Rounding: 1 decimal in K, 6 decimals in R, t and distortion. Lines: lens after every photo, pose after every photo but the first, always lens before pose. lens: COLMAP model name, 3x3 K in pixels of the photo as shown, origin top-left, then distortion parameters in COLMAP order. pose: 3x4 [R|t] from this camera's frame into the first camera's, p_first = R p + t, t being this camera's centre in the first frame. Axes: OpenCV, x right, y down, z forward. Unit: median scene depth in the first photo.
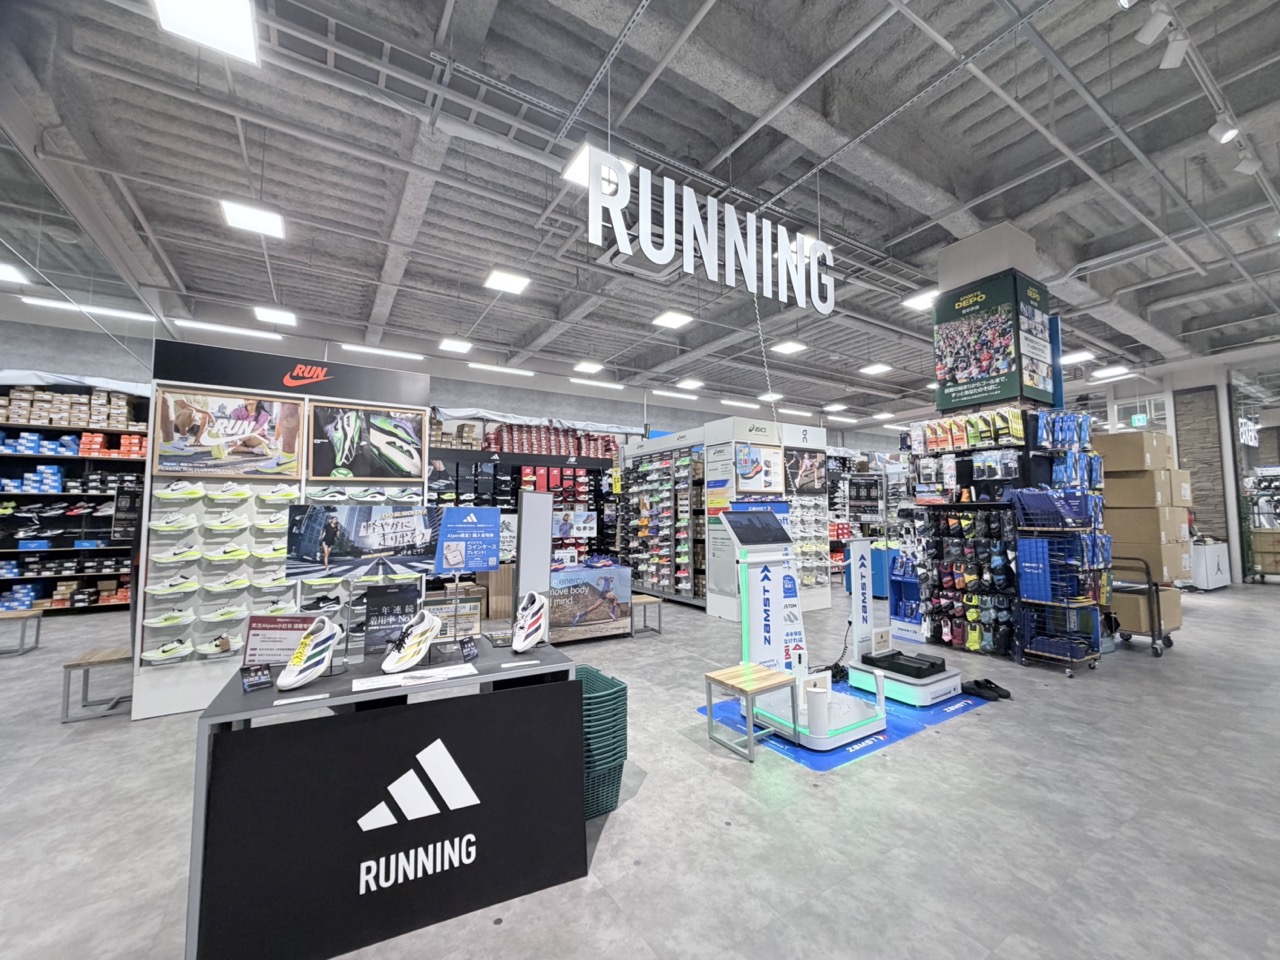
lens RADIAL K [[507.3, 0, 638.3], [0, 507.3, 480.2], [0, 0, 1]] dist [-0.000248, -0.000009]
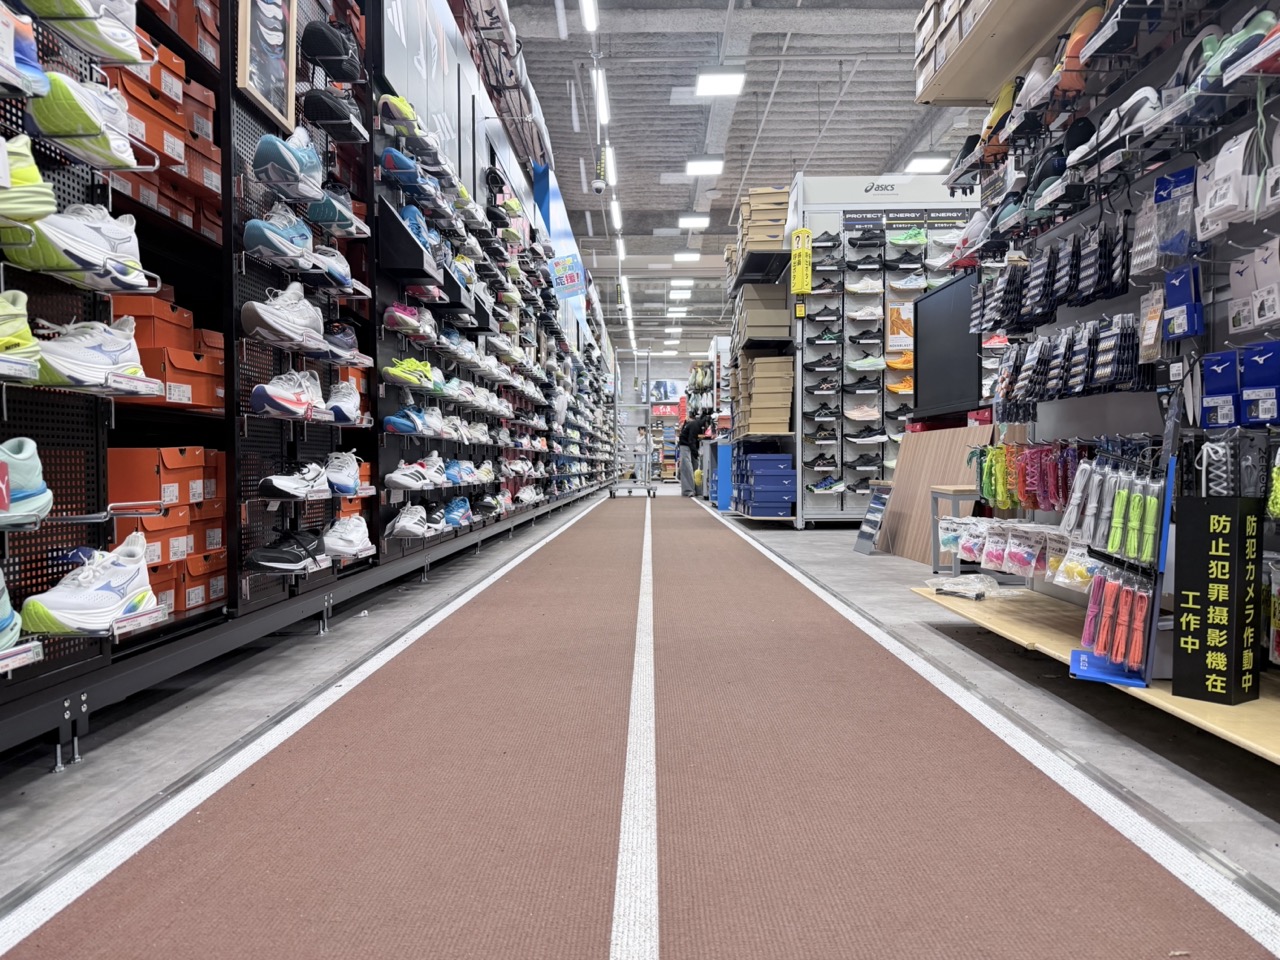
lens RADIAL K [[903.4, 0, 640.4], [0, 903.4, 478.0], [0, 0, 1]] dist [-0.001880, -0.000237]
pose [[0.536681, -0.007938, 0.843748, -0.758730], [-0.055115, 0.997491, 0.044441, 0.157174], [-0.841983, -0.070354, 0.534897, 0.745782]]
